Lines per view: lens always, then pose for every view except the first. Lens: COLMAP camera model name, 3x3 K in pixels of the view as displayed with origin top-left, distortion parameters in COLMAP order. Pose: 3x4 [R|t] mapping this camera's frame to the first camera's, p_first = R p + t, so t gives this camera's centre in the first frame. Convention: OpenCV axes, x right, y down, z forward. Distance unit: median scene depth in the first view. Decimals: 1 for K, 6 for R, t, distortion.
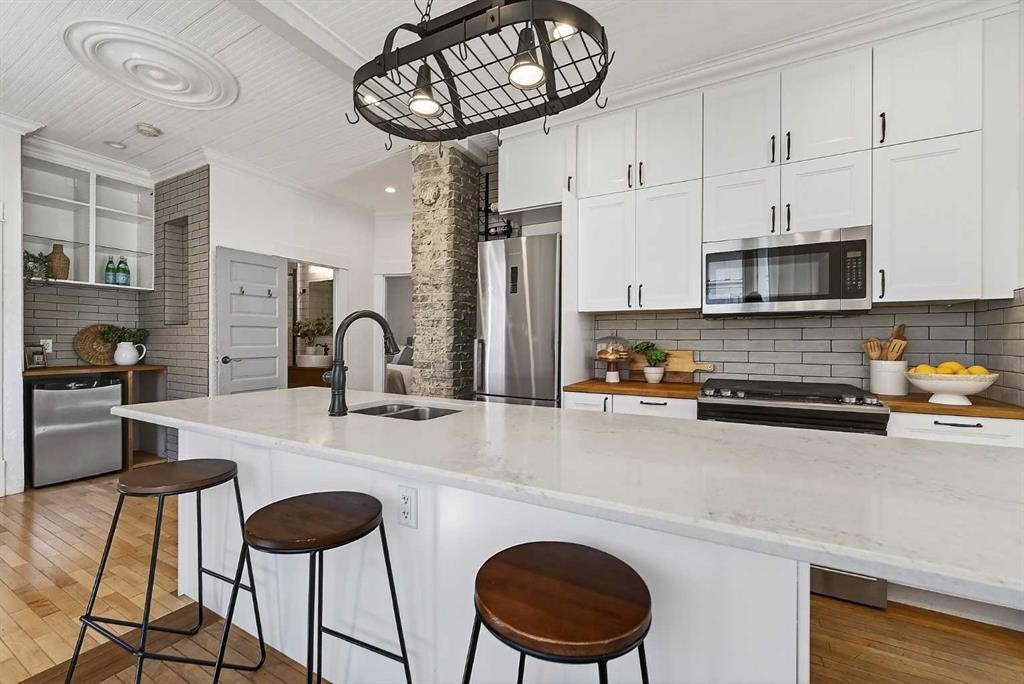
lens RADIAL K [[414.6, 0, 510.1], [0, 414.6, 339.4], [0, 0, 1]] dist [-0.001132, -0.000123]
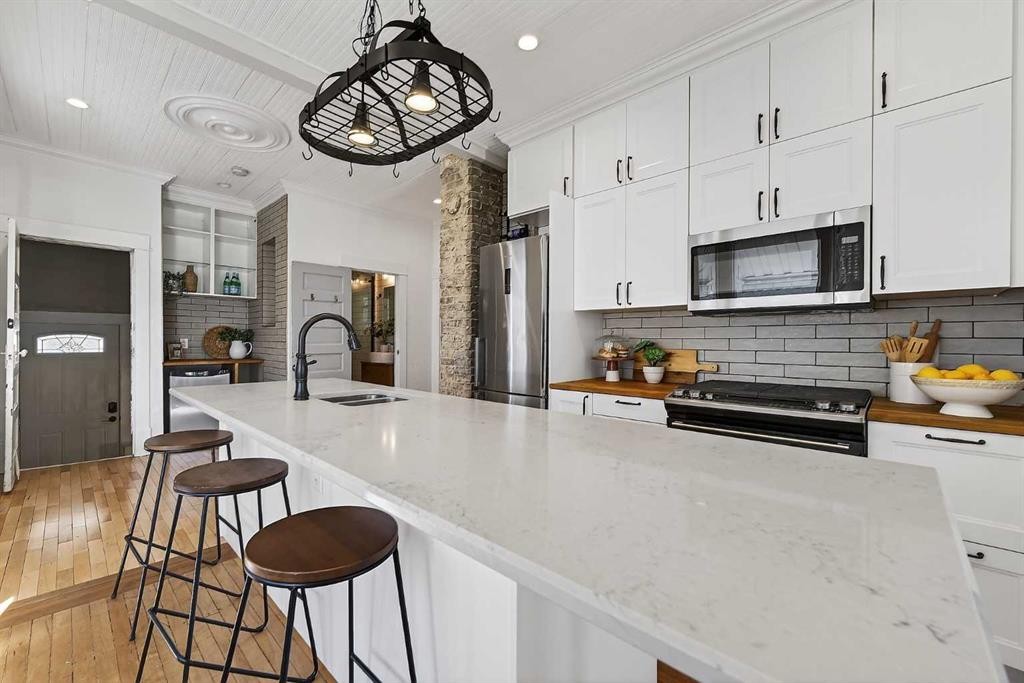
lens RADIAL K [[414.6, 0, 510.1], [0, 414.6, 338.9], [0, 0, 1]] dist [-0.001132, -0.000123]
pose [[0.968639, -0.000108, -0.248471, 0.257111], [0.000331, 1.000000, 0.000853, 0.001436], [0.248470, -0.000908, 0.968639, -0.015007]]
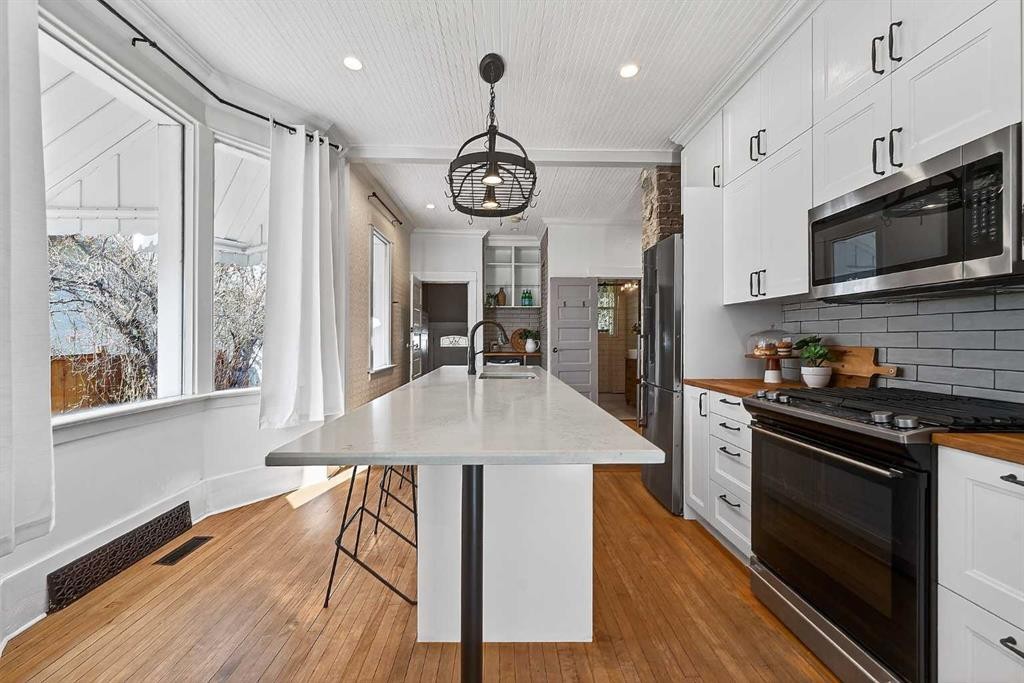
lens RADIAL K [[414.6, 0, 510.1], [0, 414.6, 338.9], [0, 0, 1]] dist [-0.001132, -0.000123]
pose [[0.500910, -0.002698, -0.865495, 0.724300], [0.006192, 0.999981, 0.000467, 0.007899], [0.865478, -0.005593, 0.500917, 0.092275]]
